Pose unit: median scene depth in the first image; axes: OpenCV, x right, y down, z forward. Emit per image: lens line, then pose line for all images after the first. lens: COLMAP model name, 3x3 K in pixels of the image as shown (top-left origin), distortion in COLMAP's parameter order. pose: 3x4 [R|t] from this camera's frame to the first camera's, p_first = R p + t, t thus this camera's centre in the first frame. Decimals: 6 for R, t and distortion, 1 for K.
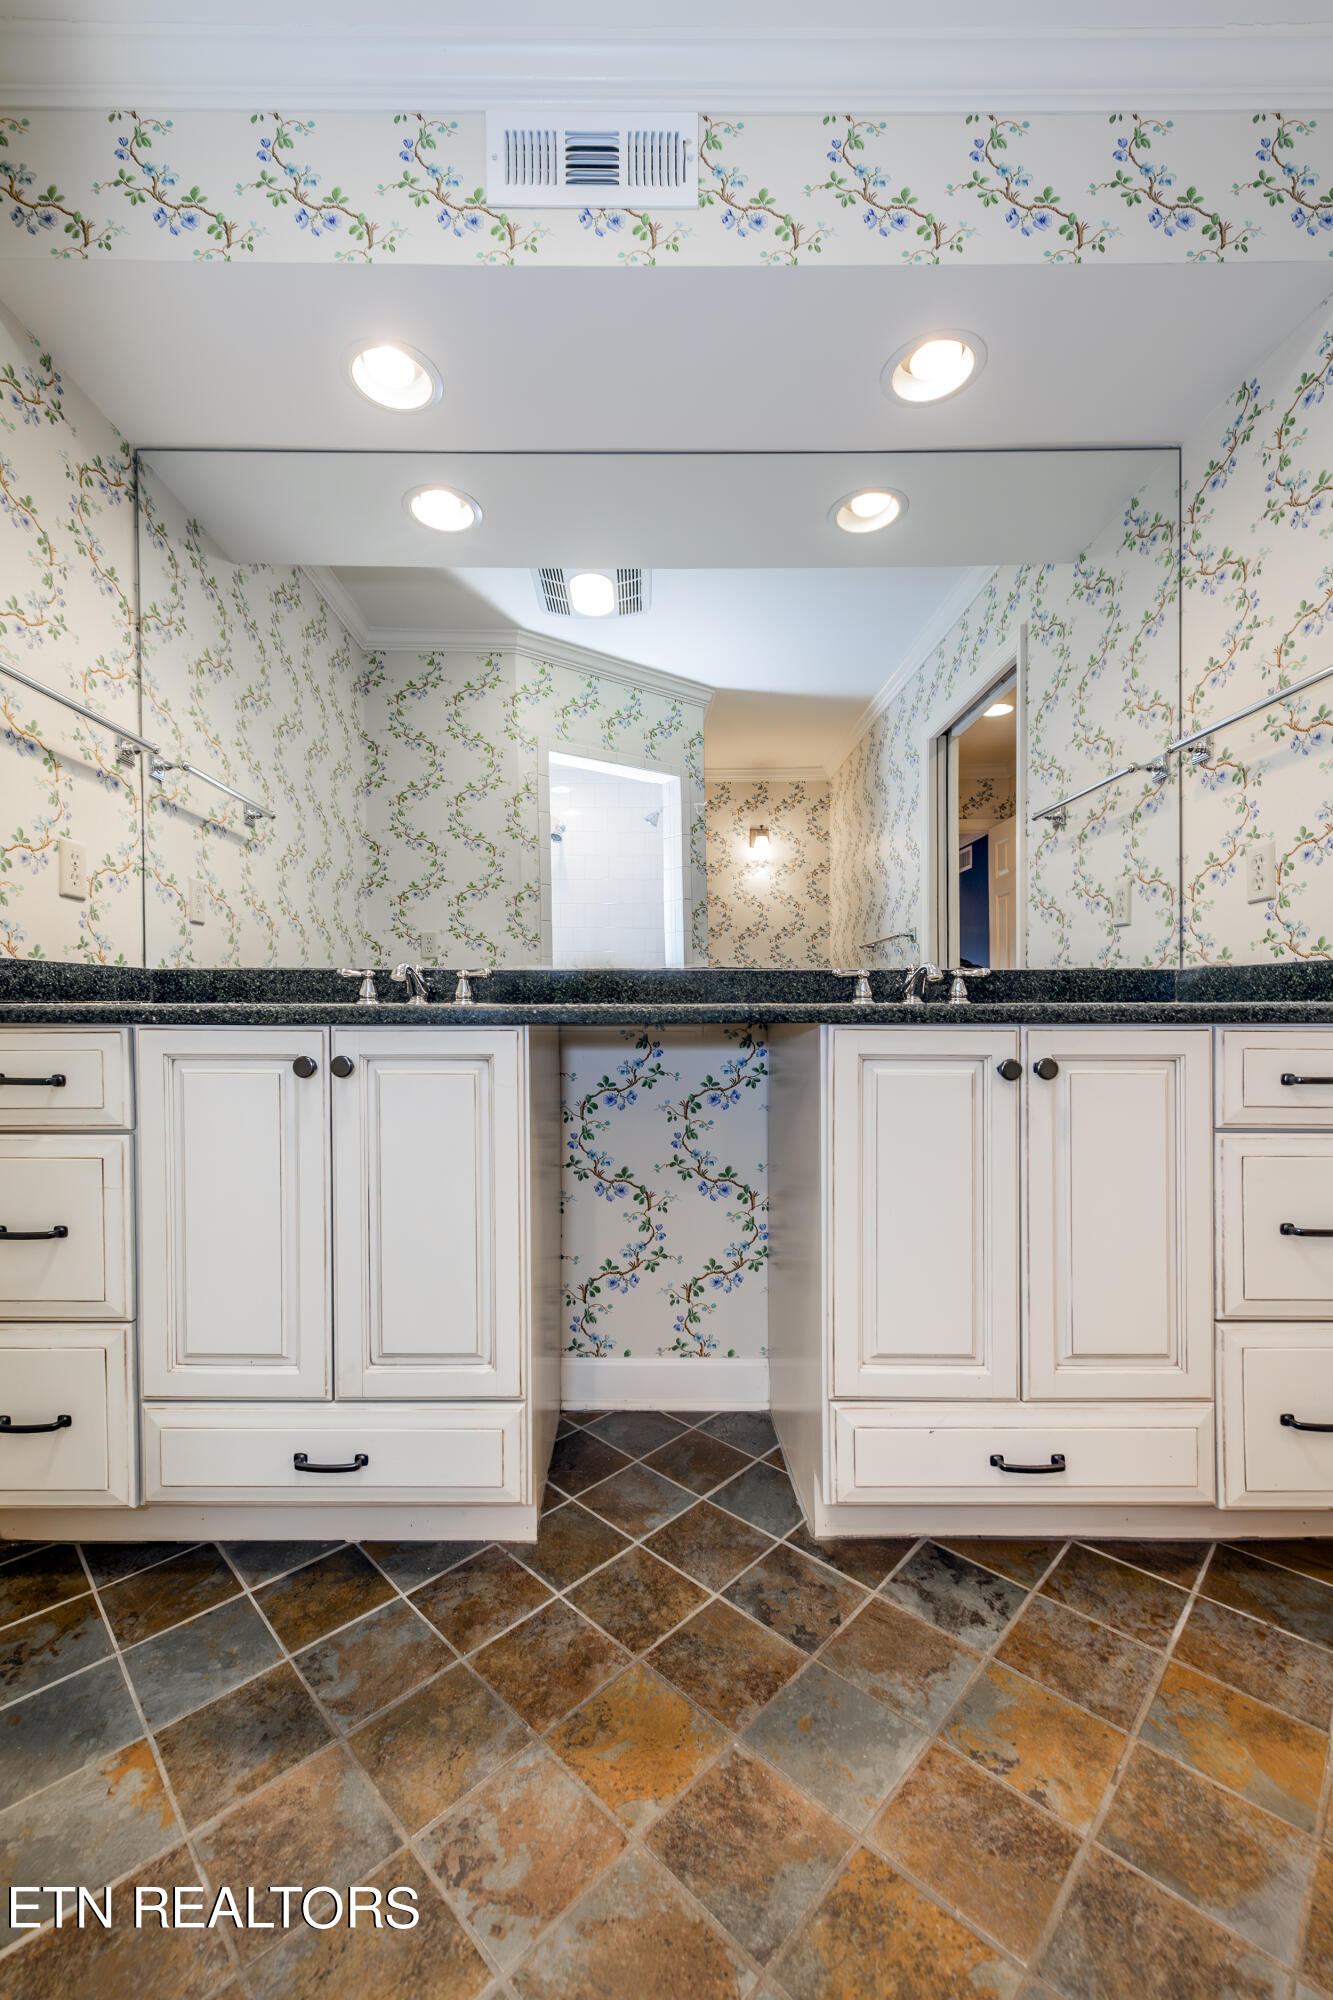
lens RADIAL K [[791.6, 0, 668.0], [0, 791.6, 966.7], [0, 0, 1]] dist [0.010777, -0.003993]
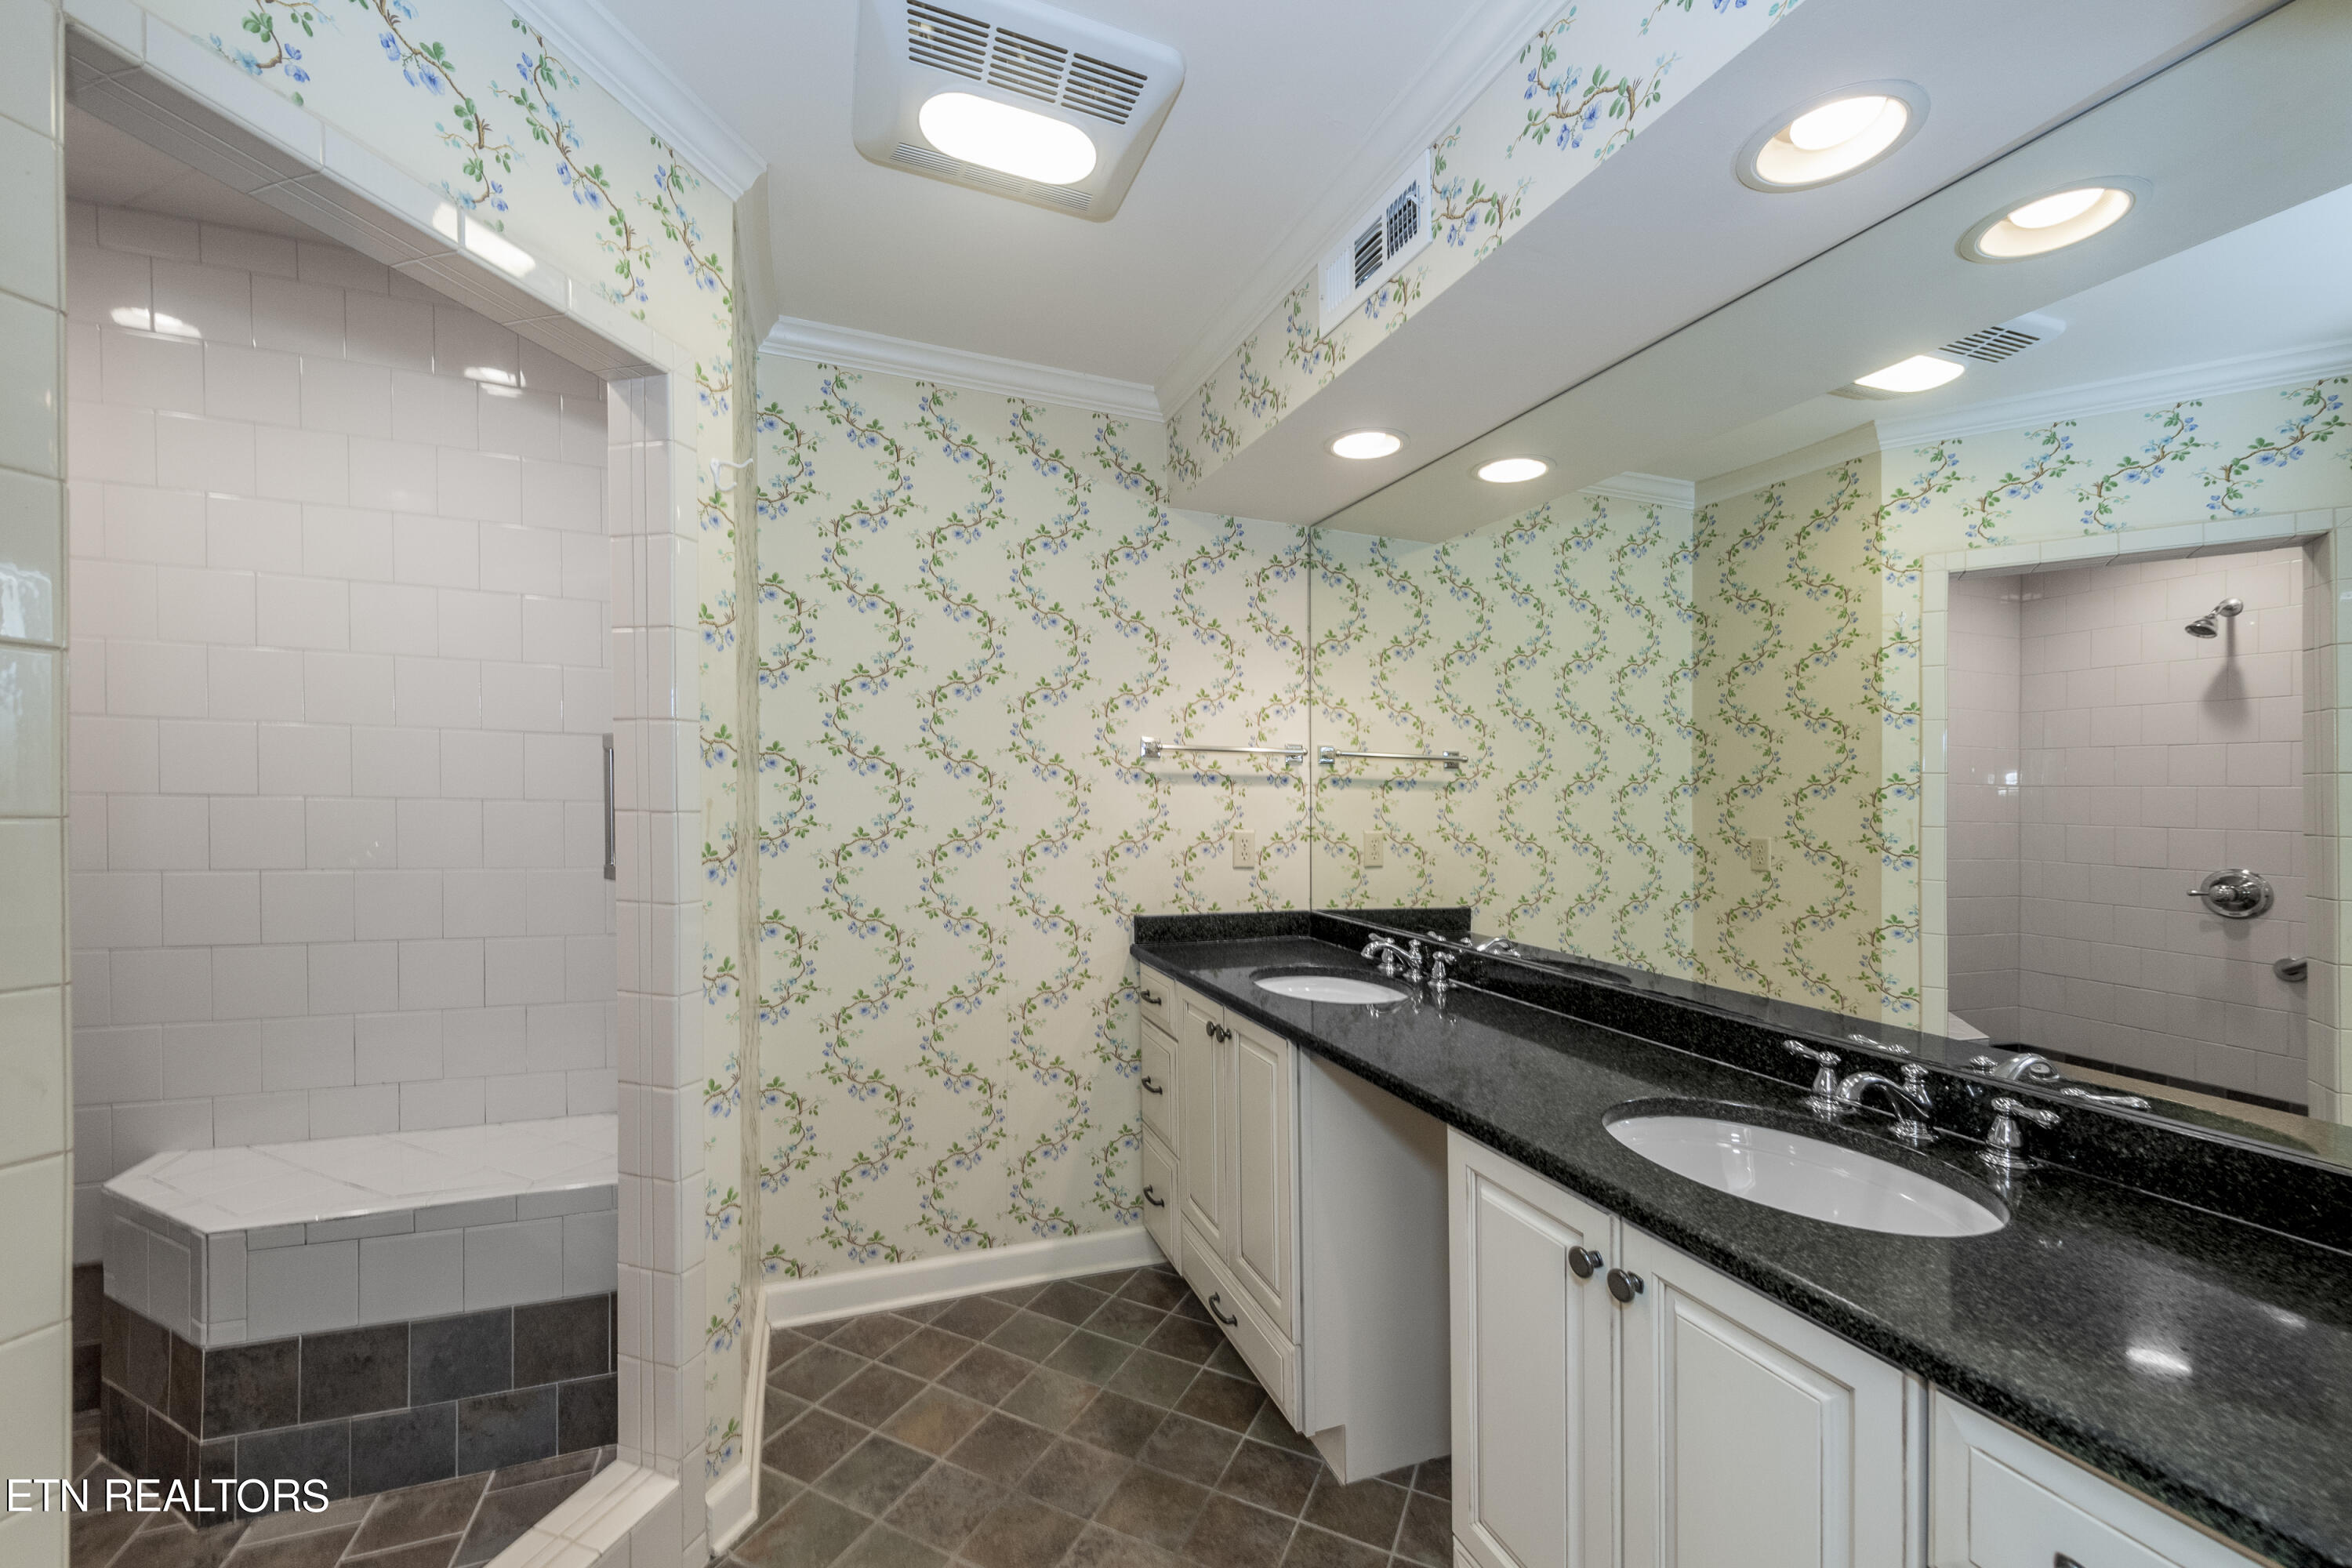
lens RADIAL K [[930.9, 0, 1190.5], [0, 930.9, 773.2], [0, 0, 1]] dist [0.010777, -0.003993]
pose [[0.364277, -0.011376, -0.931221, 0.869106], [0.012648, 0.999894, -0.007267, -0.256053], [0.931205, -0.009131, 0.364382, 0.259874]]
